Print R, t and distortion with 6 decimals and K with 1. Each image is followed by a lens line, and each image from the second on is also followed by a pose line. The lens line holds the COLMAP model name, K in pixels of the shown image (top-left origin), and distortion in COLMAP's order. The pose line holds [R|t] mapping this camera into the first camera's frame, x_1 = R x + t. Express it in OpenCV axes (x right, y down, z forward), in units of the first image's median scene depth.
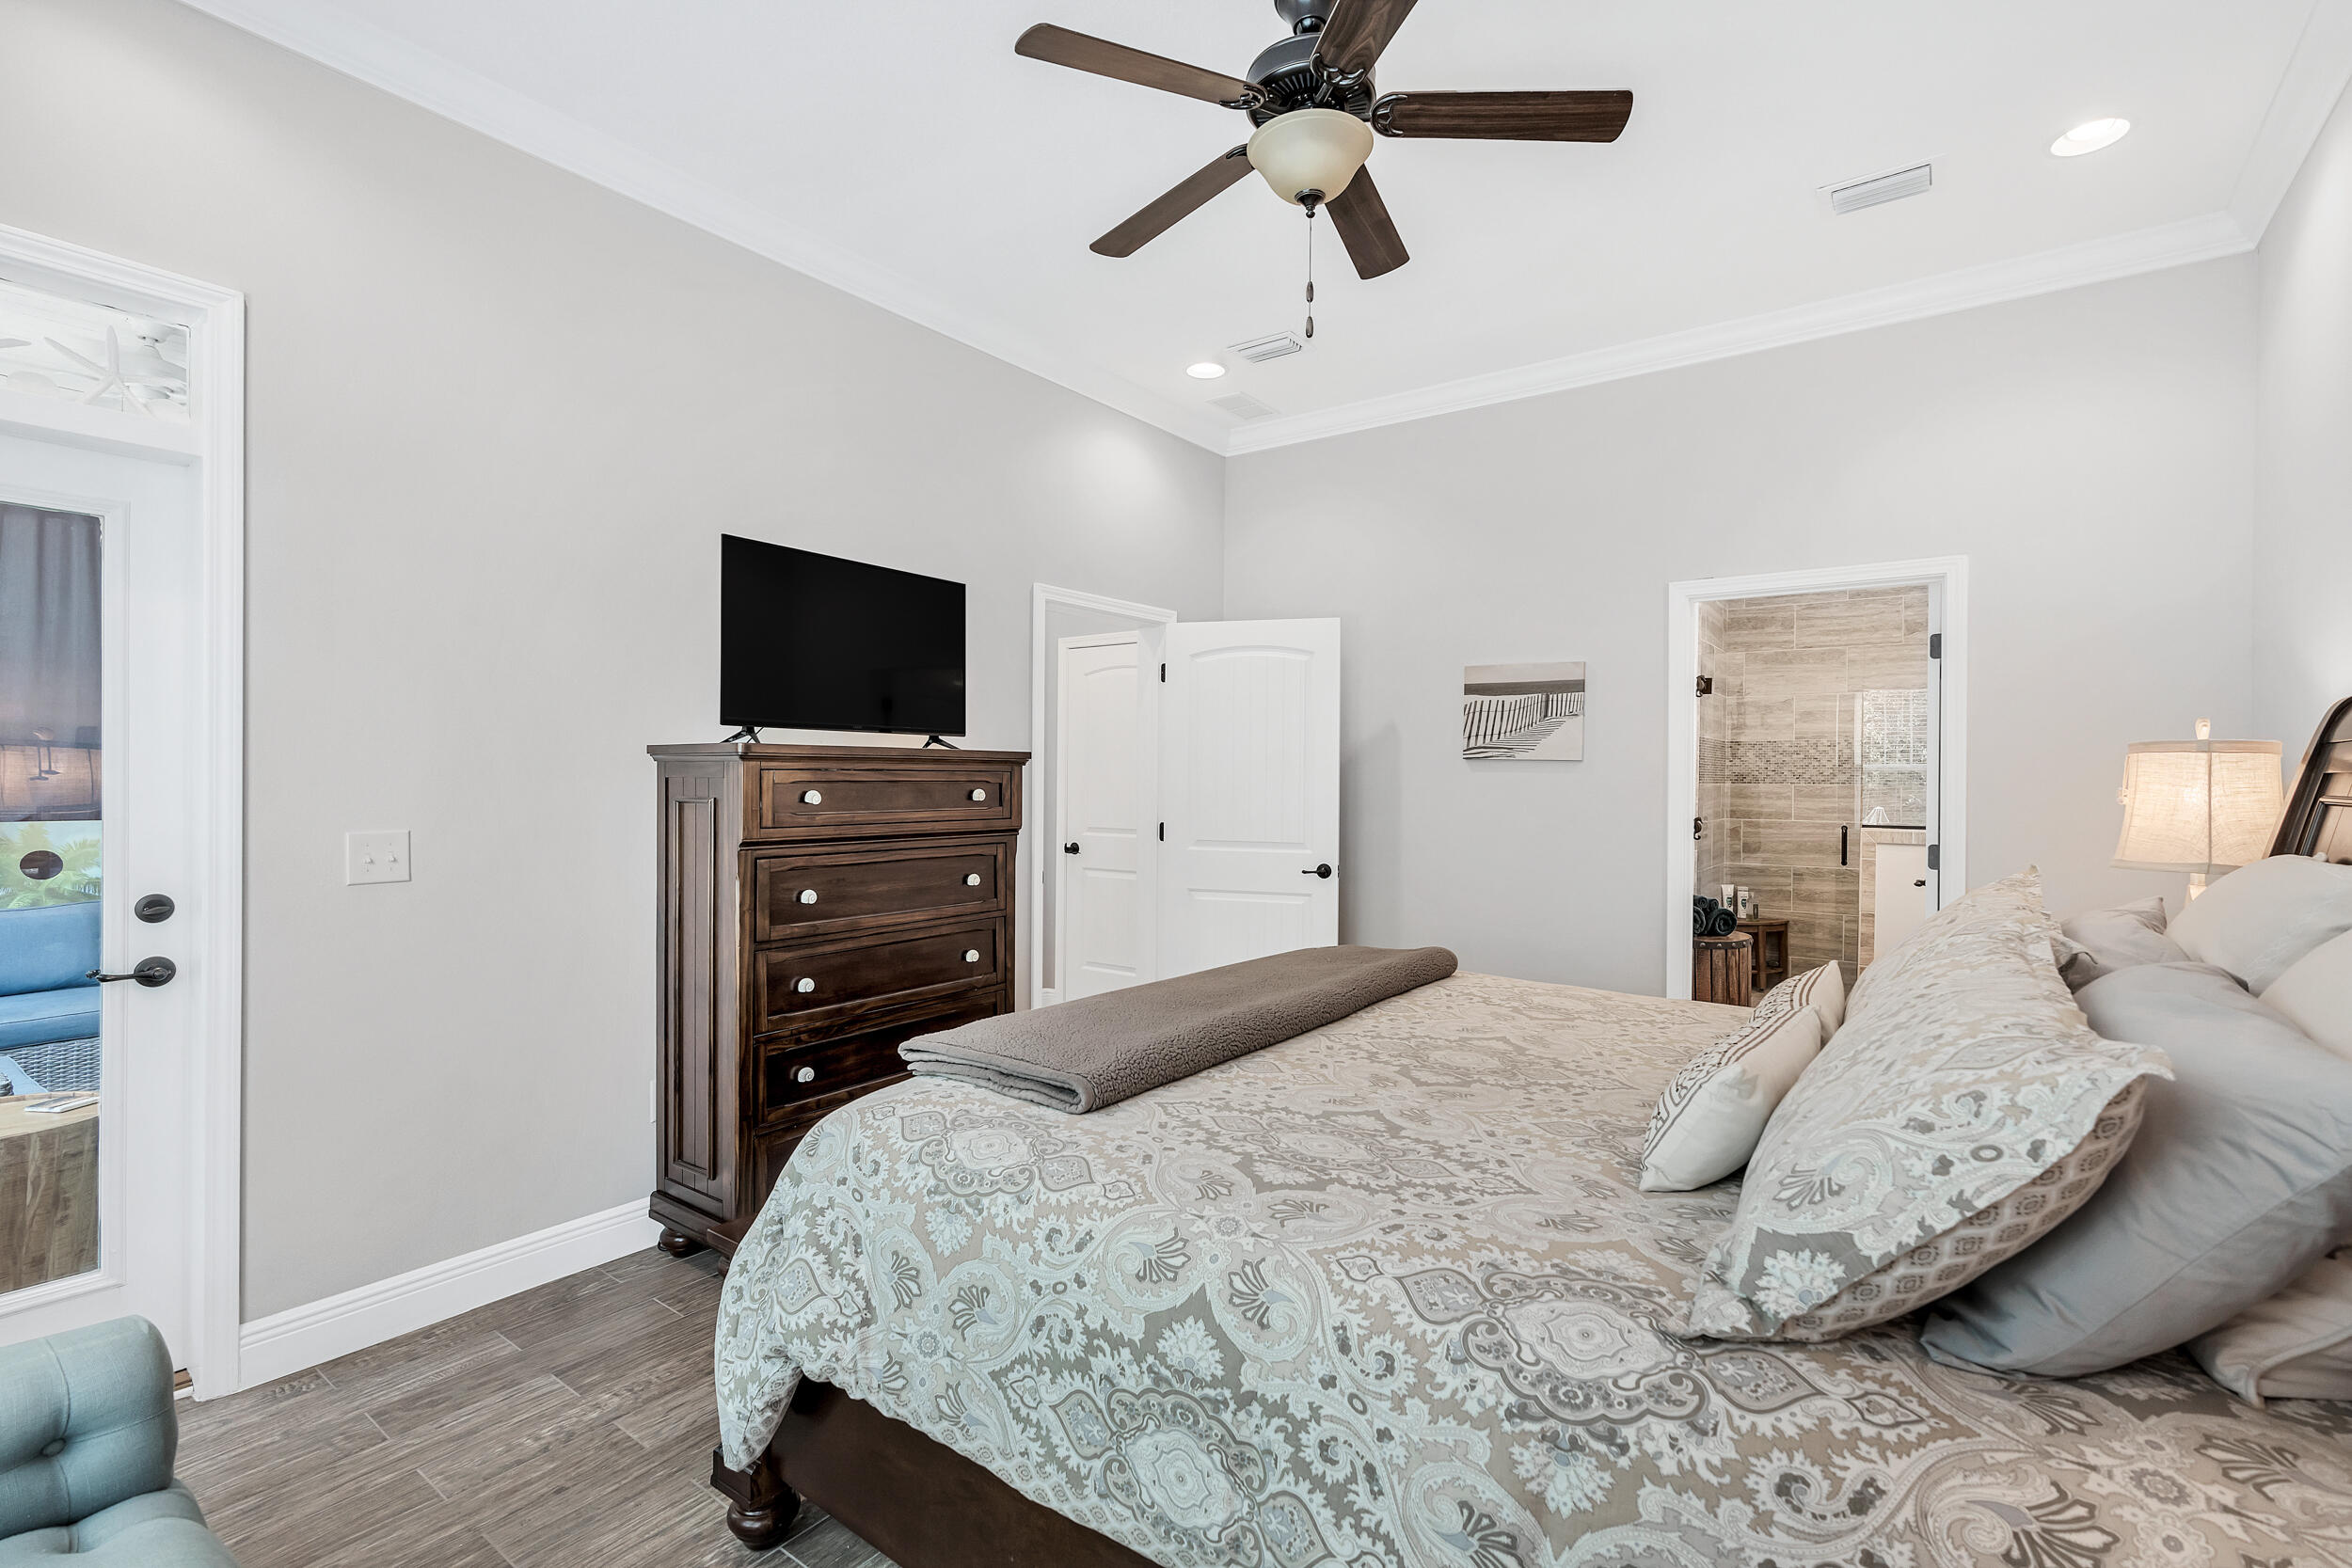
lens RADIAL K [[1051.1, 0, 1186.1], [0, 1051.1, 773.9], [0, 0, 1]] dist [-0.003240, 0.000805]
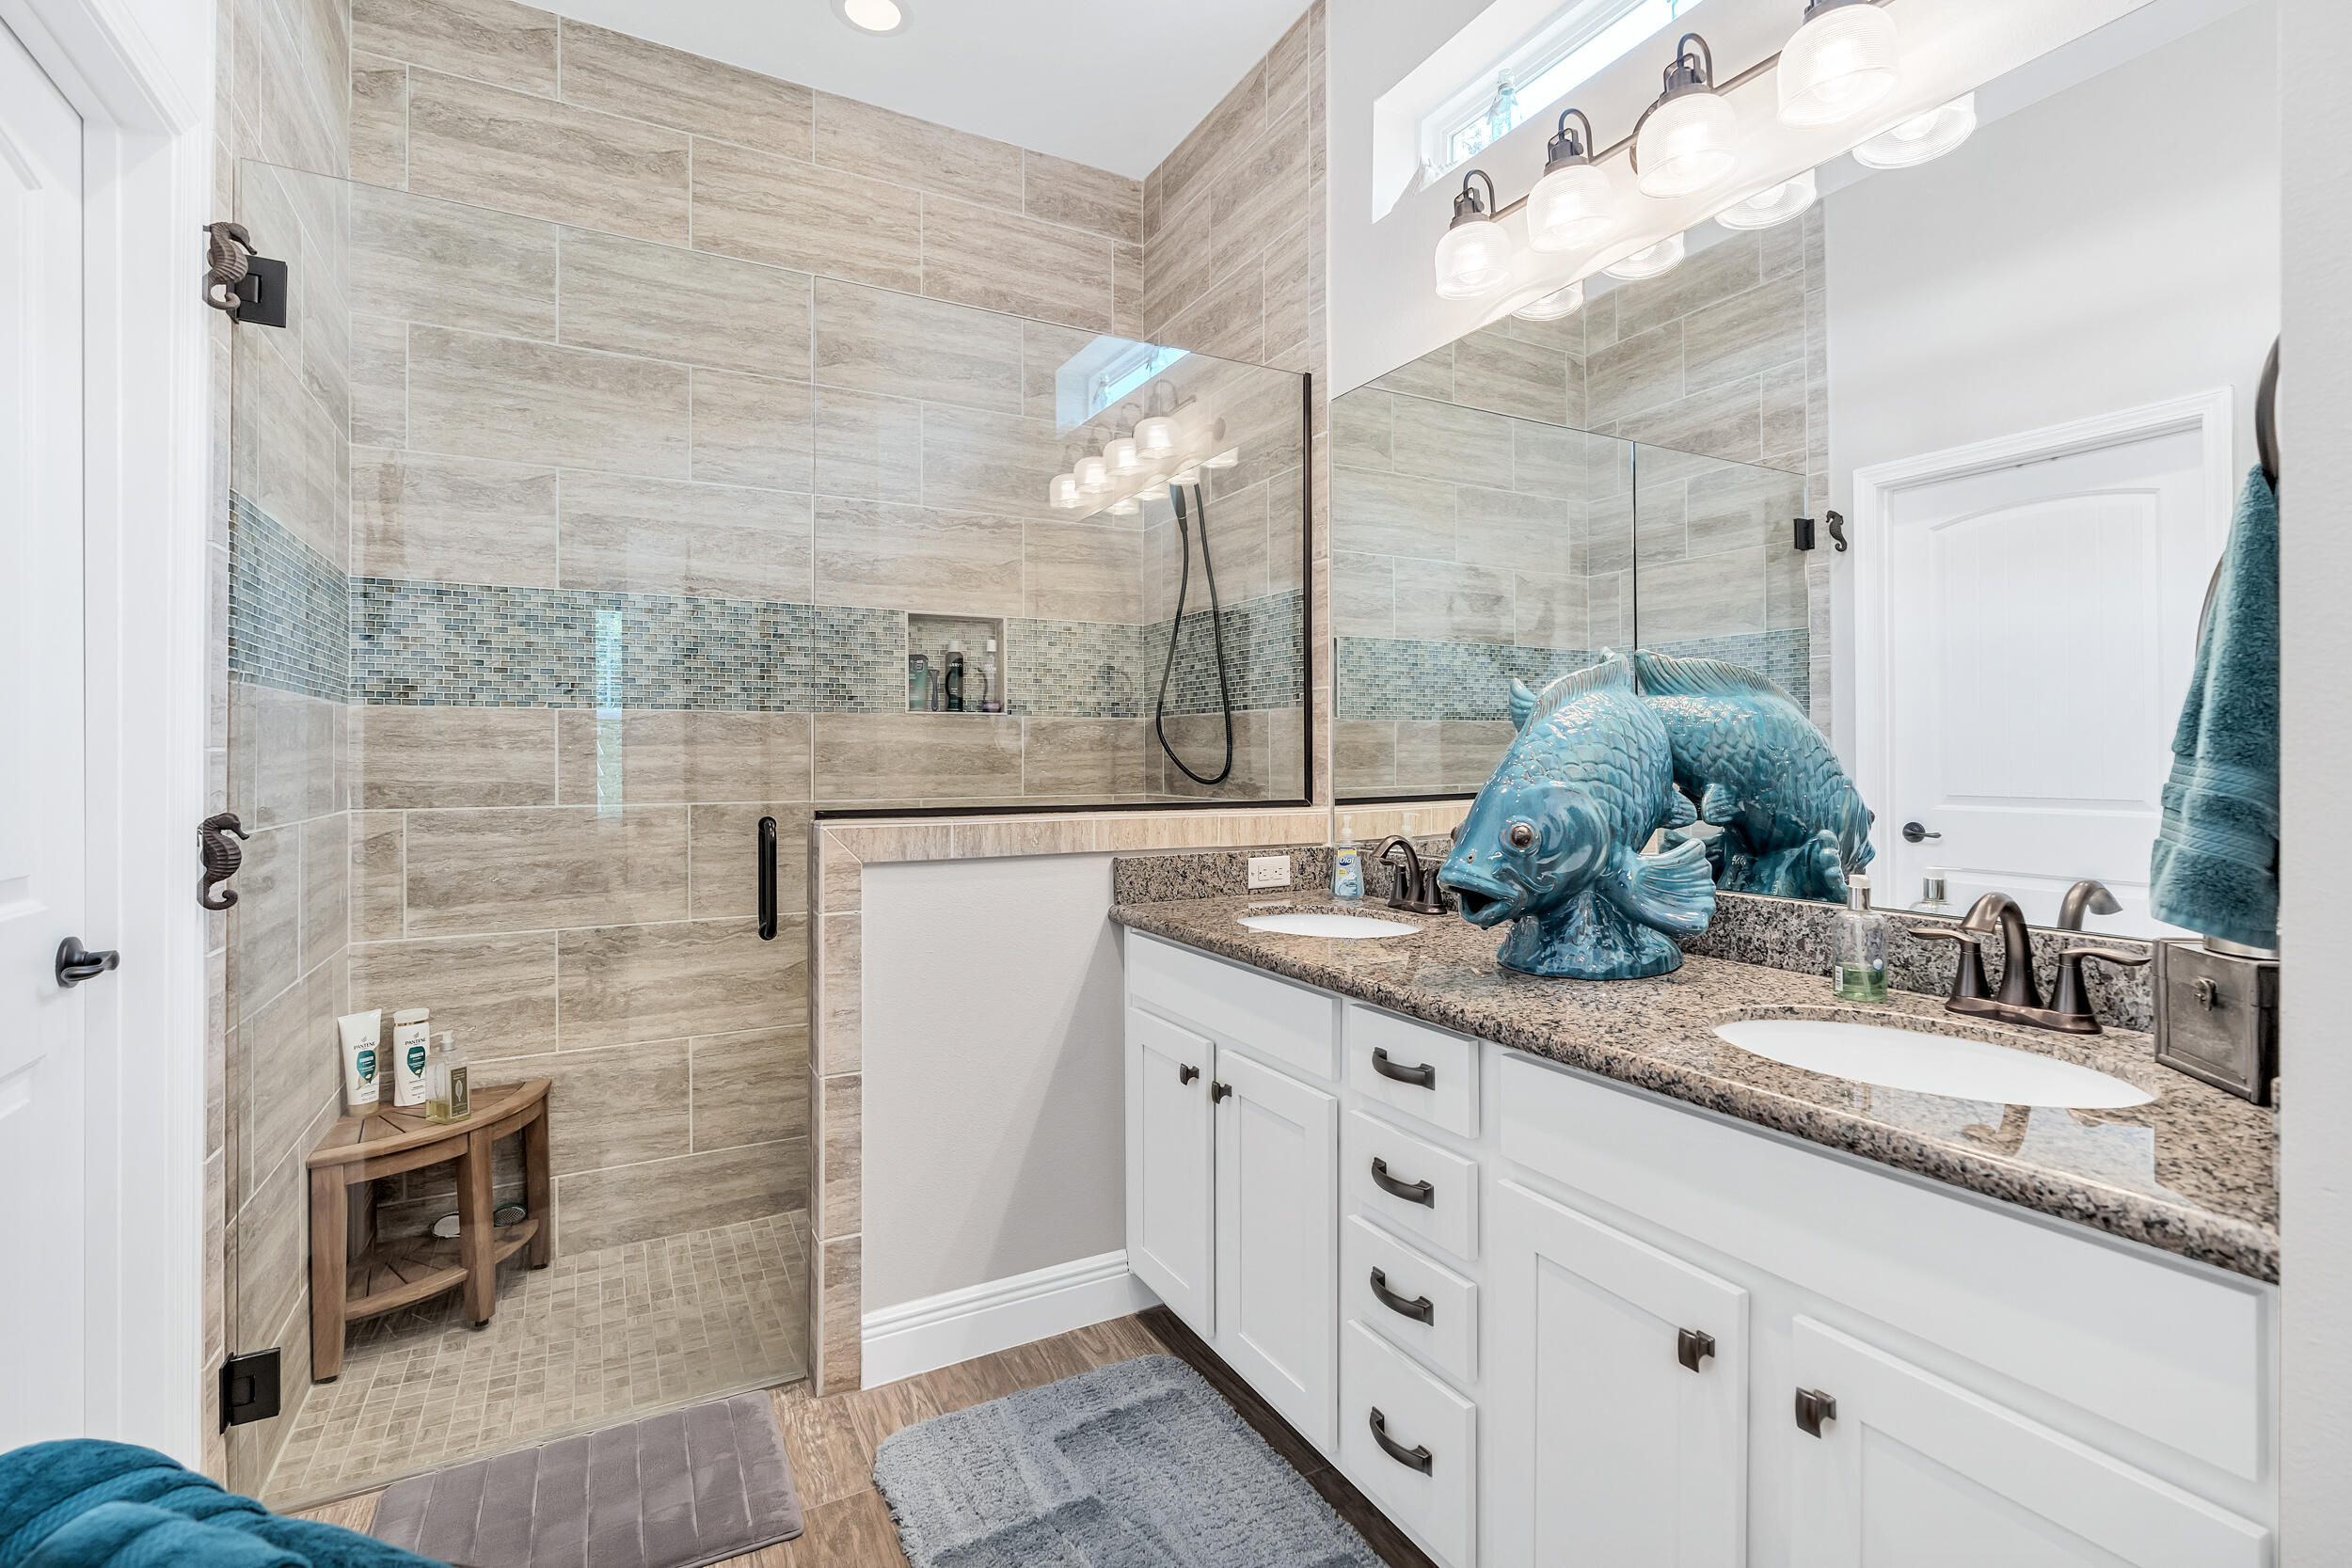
lens RADIAL K [[1061.9, 0, 1195.7], [0, 1061.9, 764.3], [0, 0, 1]] dist [-0.001860, 0.000837]
pose [[0.406719, -0.013991, 0.913446, 0.327271], [0.001790, 0.999893, 0.014518, 0.024419], [-0.913551, -0.004270, 0.406701, 0.640700]]
